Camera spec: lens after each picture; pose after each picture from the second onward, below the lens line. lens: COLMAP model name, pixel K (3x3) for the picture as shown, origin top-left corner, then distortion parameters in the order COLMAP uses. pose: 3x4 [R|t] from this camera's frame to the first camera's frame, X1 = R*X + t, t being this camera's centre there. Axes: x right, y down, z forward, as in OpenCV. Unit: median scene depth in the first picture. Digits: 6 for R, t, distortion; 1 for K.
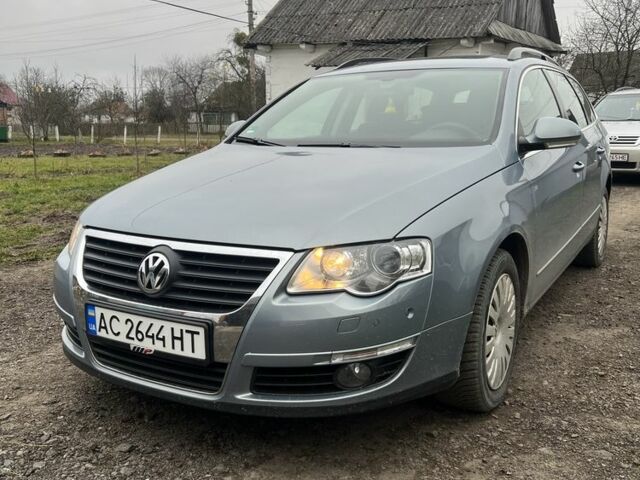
lens RADIAL K [[681.3, 0, 320.0], [0, 681.3, 240.0], [0, 0, 1]] dist [0.177902, -0.048106]
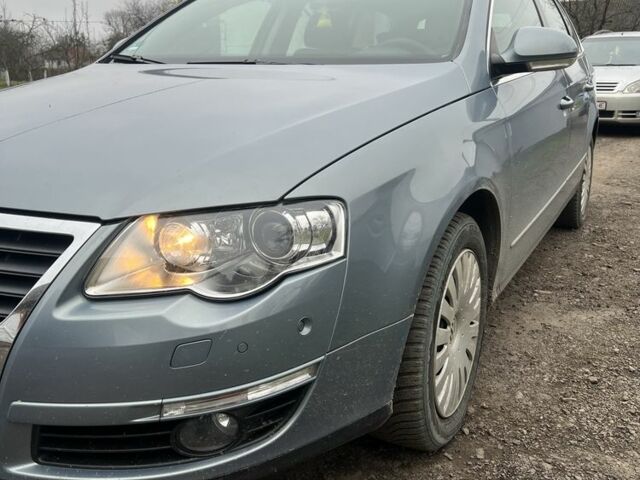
lens RADIAL K [[681.3, 0, 320.0], [0, 681.3, 240.0], [0, 0, 1]] dist [0.177902, -0.048106]
pose [[0.999193, -0.000160, 0.040177, 0.098474], [-0.002547, 0.997728, 0.067318, -0.006417], [-0.040097, -0.067366, 0.996922, 0.337619]]
